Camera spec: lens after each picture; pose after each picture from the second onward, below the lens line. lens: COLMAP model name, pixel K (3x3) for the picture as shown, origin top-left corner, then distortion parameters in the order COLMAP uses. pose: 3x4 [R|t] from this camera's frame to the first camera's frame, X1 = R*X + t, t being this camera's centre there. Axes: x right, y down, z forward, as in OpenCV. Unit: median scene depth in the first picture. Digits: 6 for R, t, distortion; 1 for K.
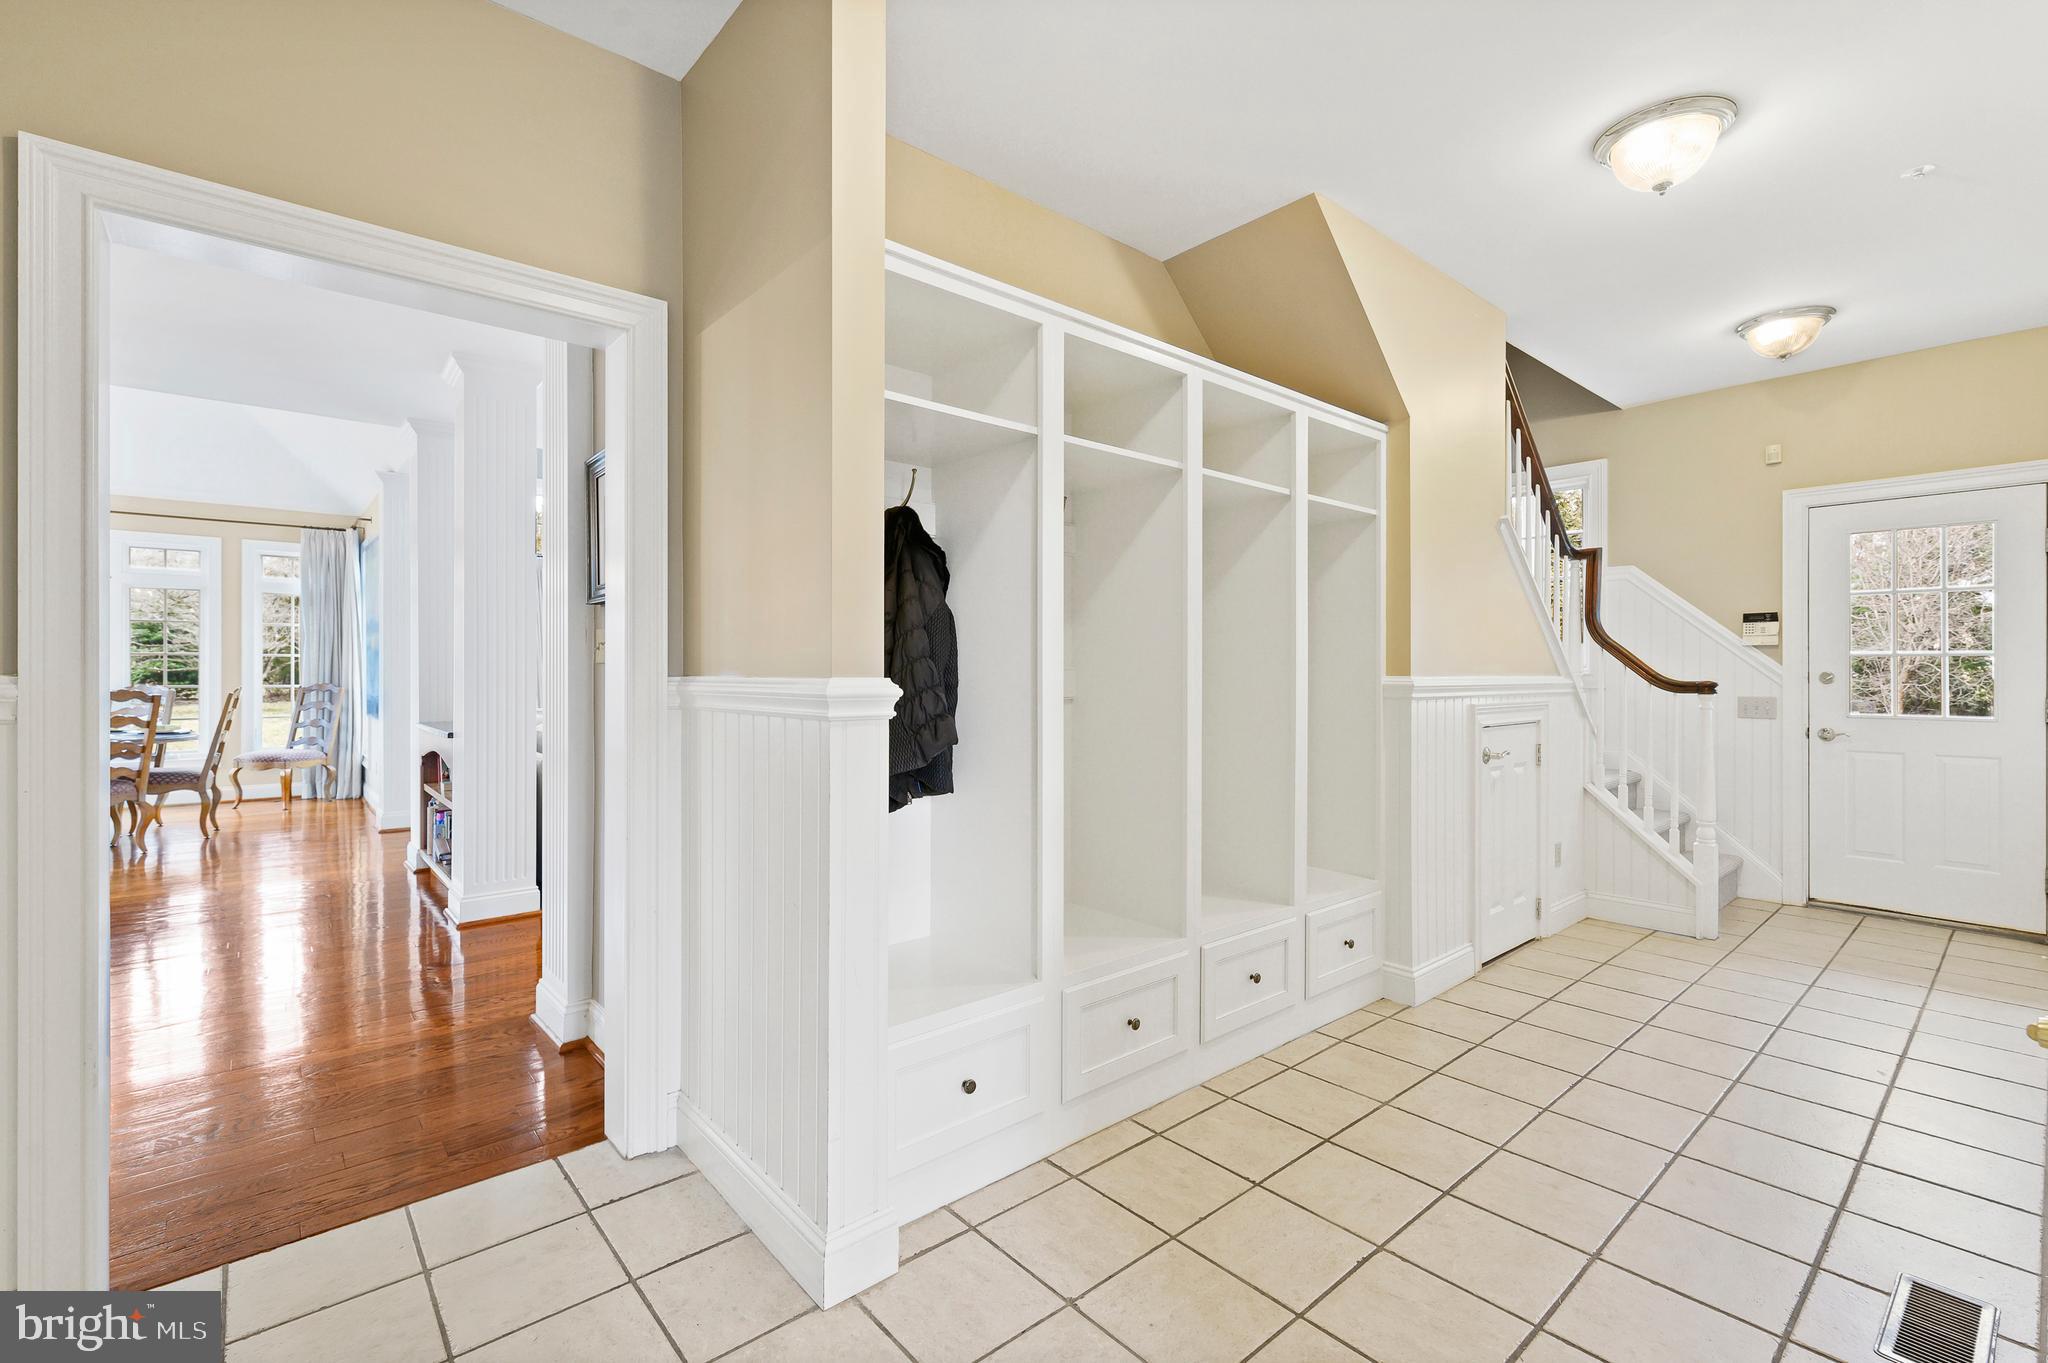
lens RADIAL K [[888.3, 0, 1020.6], [0, 888.3, 666.6], [0, 0, 1]] dist [-0.007019, 0.001603]
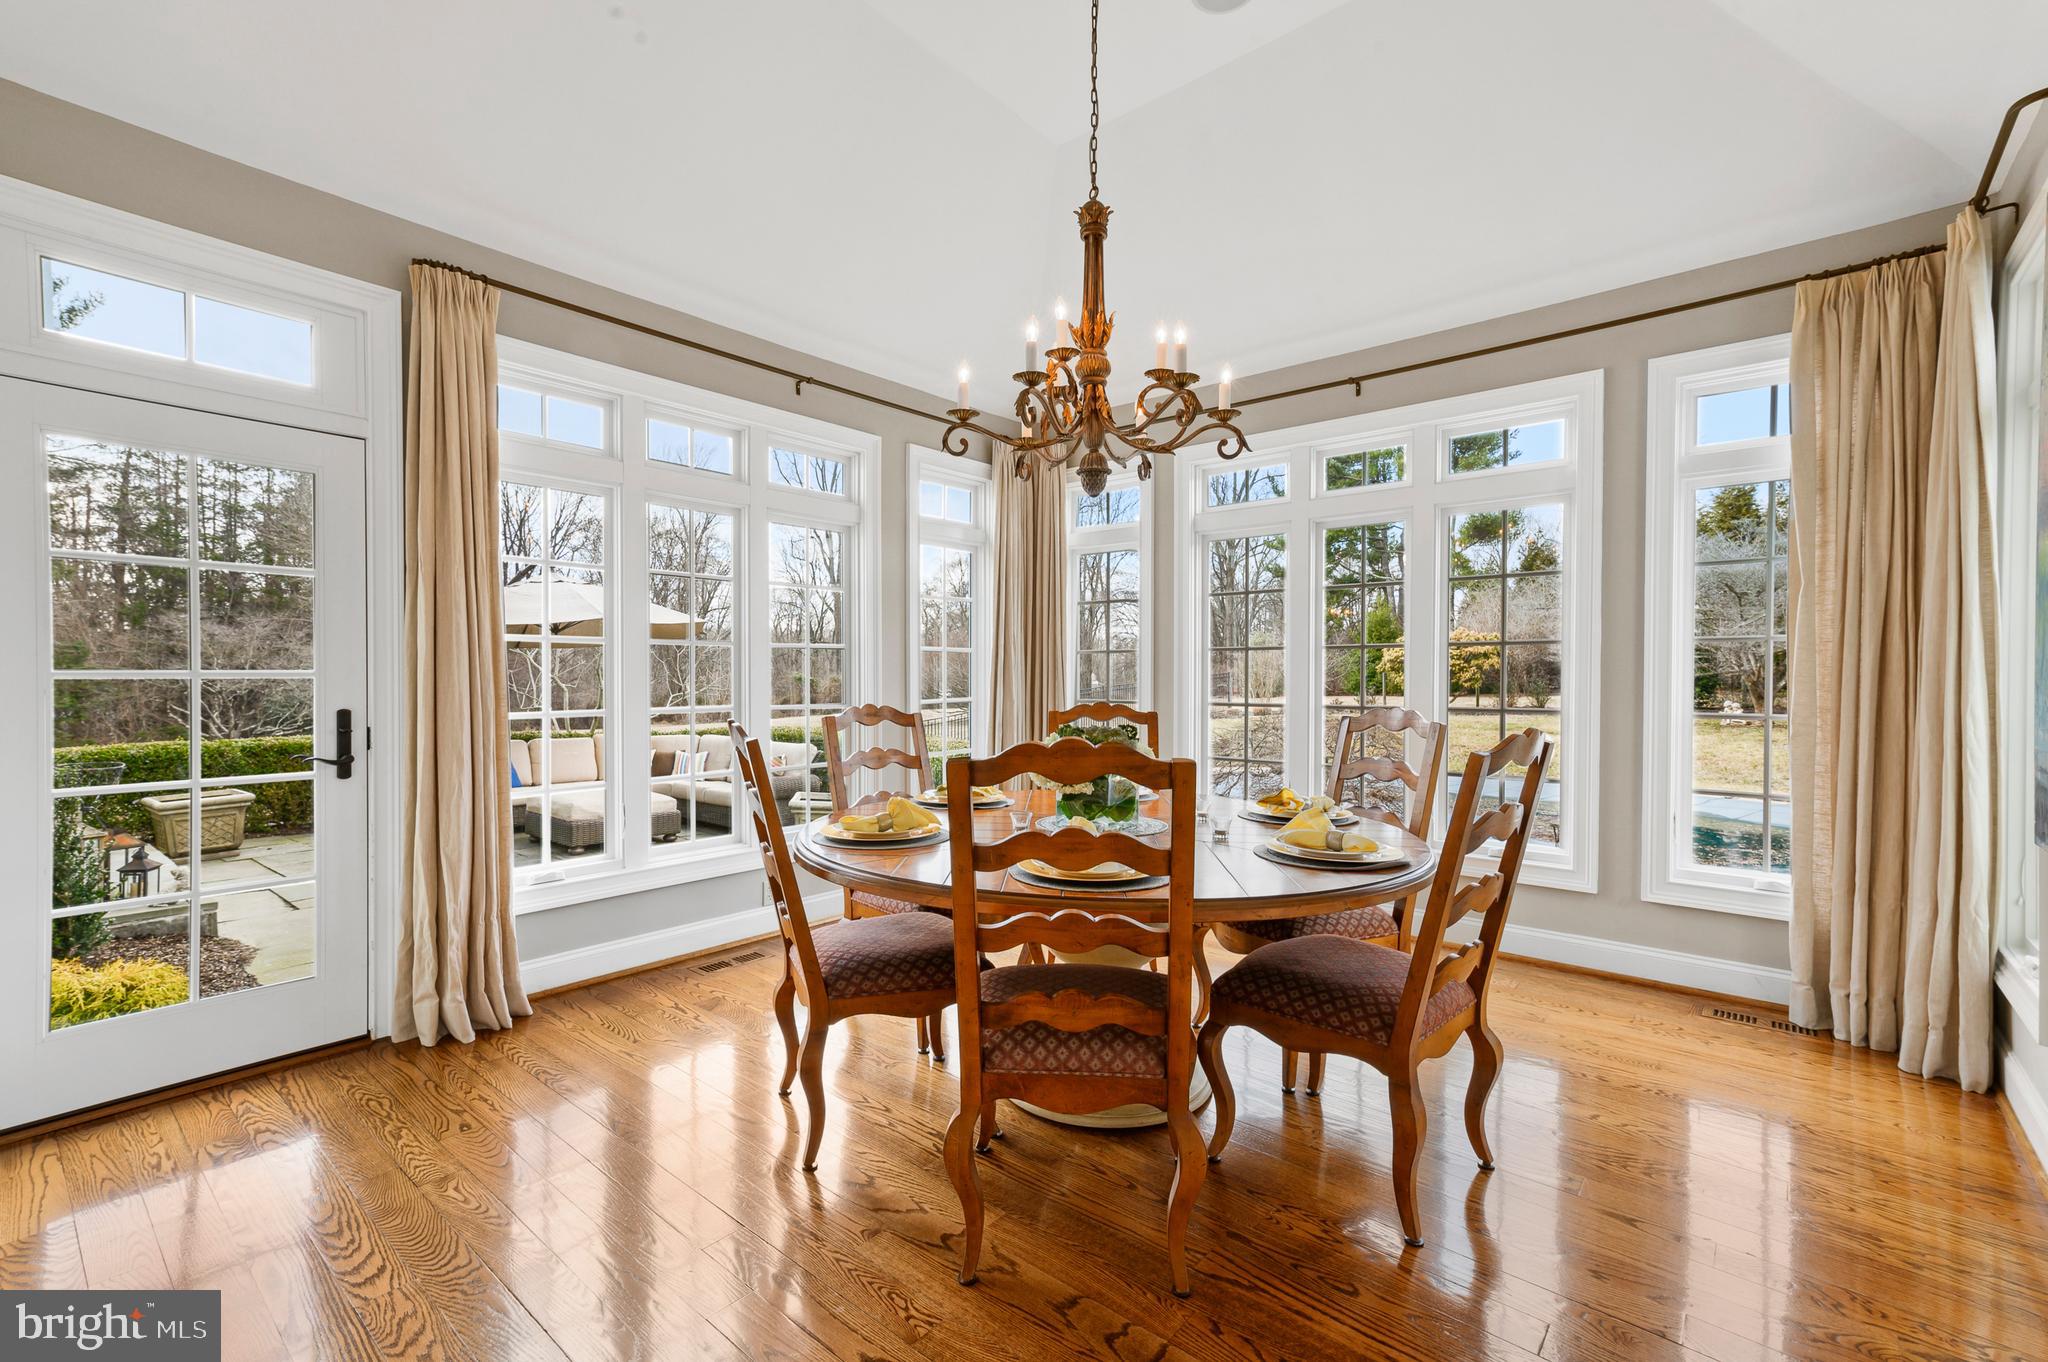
lens RADIAL K [[888.3, 0, 1007.6], [0, 888.3, 672.3], [0, 0, 1]] dist [-0.007019, 0.001603]
pose [[0.159619, 0.004282, -0.987169, -0.535068], [-0.004456, 0.999984, 0.003617, 0.005834], [0.987169, 0.003821, 0.159635, 0.660574]]
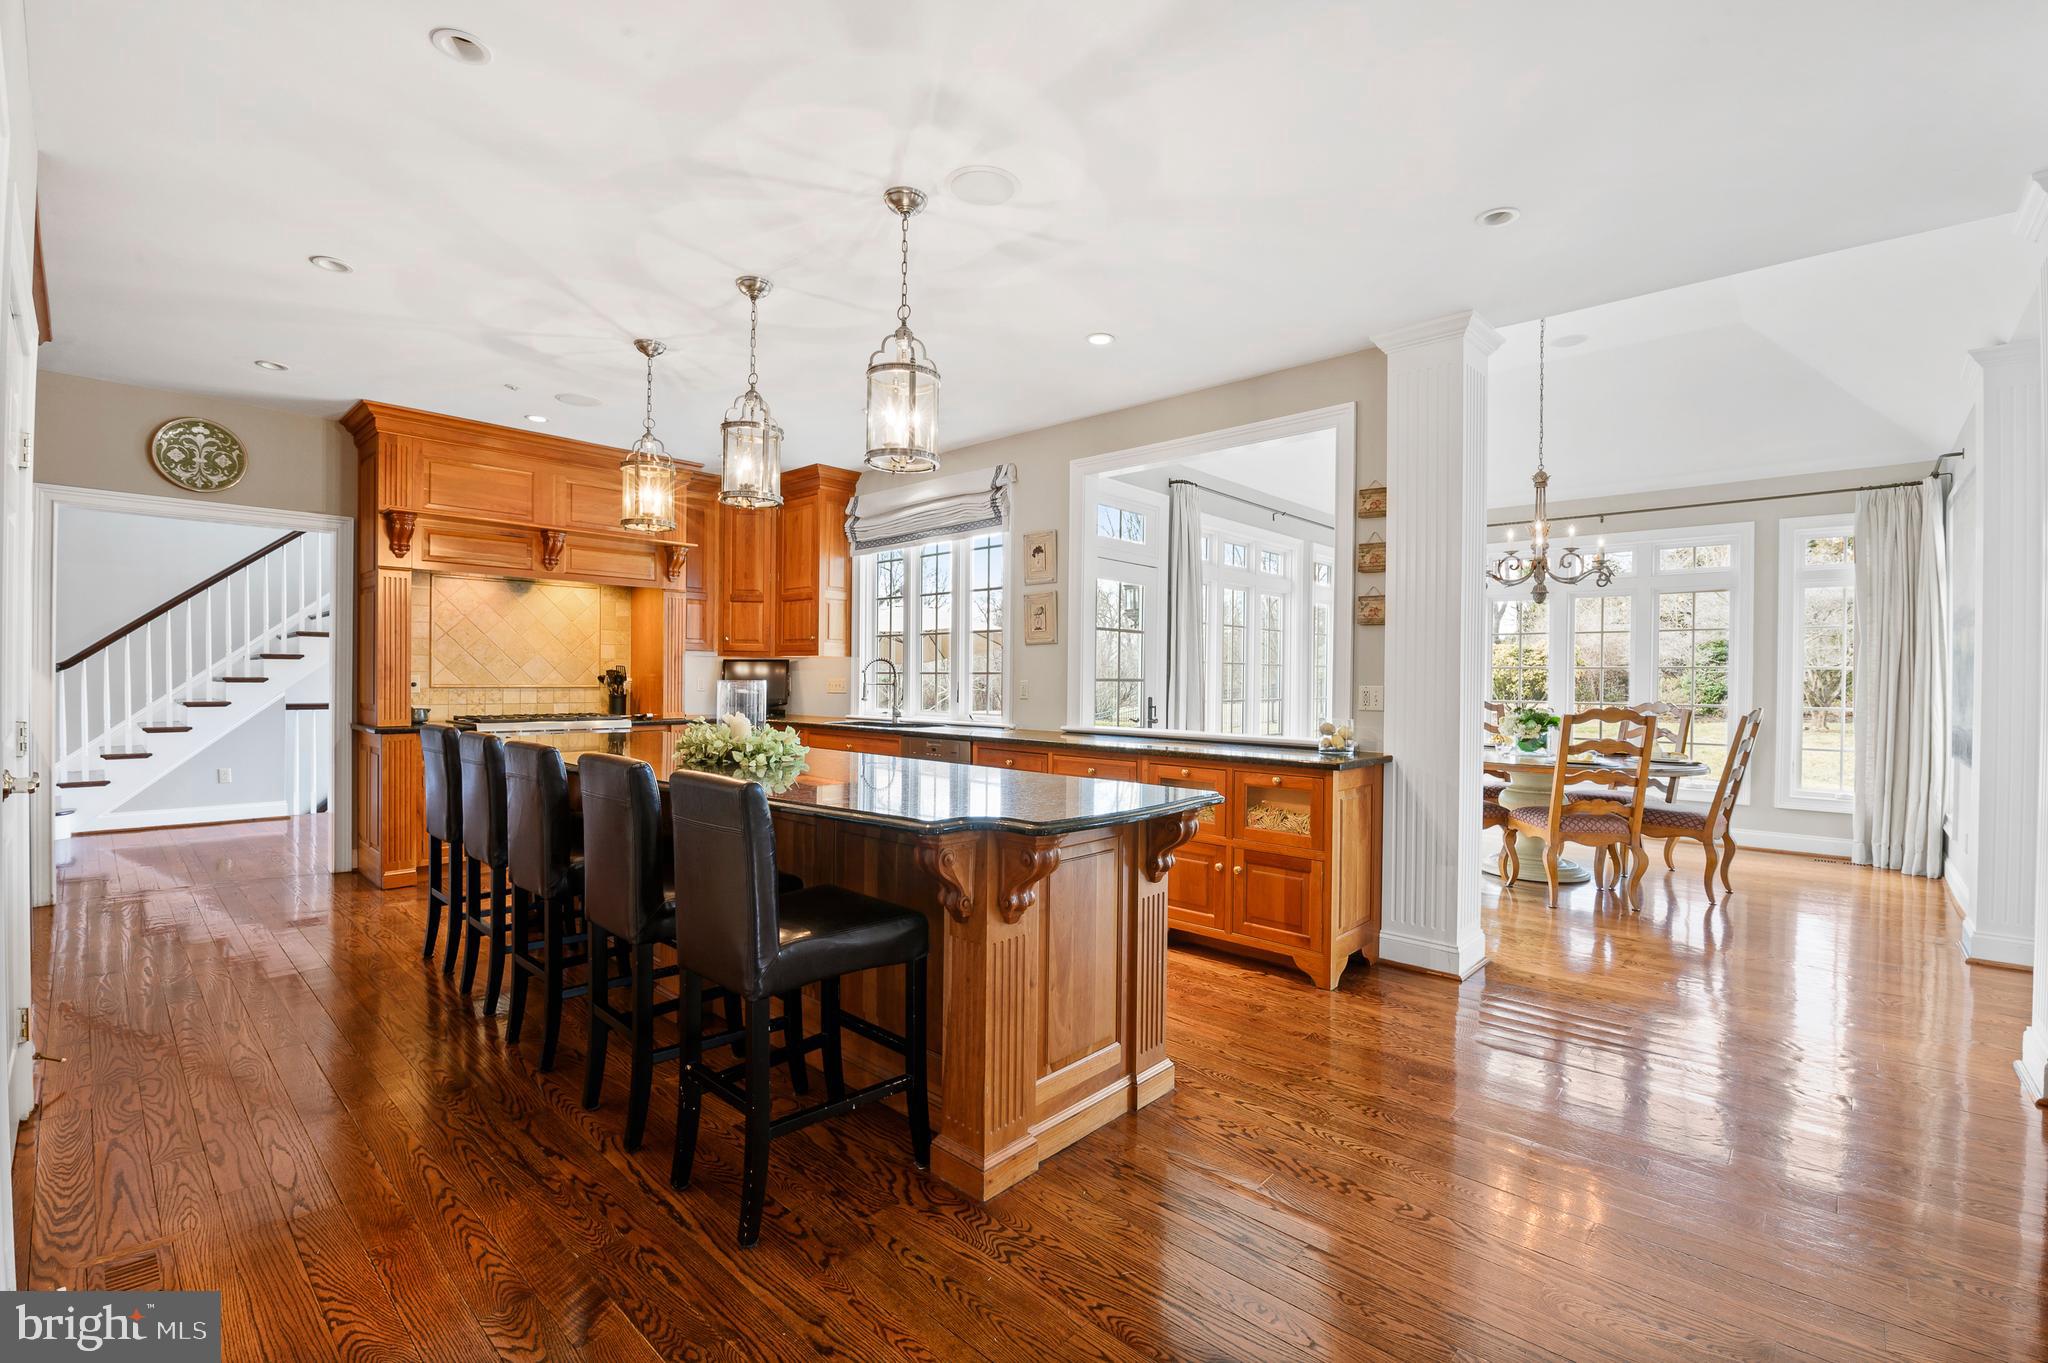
lens RADIAL K [[888.3, 0, 1084.4], [0, 888.3, 674.5], [0, 0, 1]] dist [-0.007019, 0.001603]
pose [[0.151208, 0.003149, -0.988497, -0.197990], [-0.008339, 0.999963, 0.001910, -0.000824], [0.988467, 0.007955, 0.151229, 0.277527]]
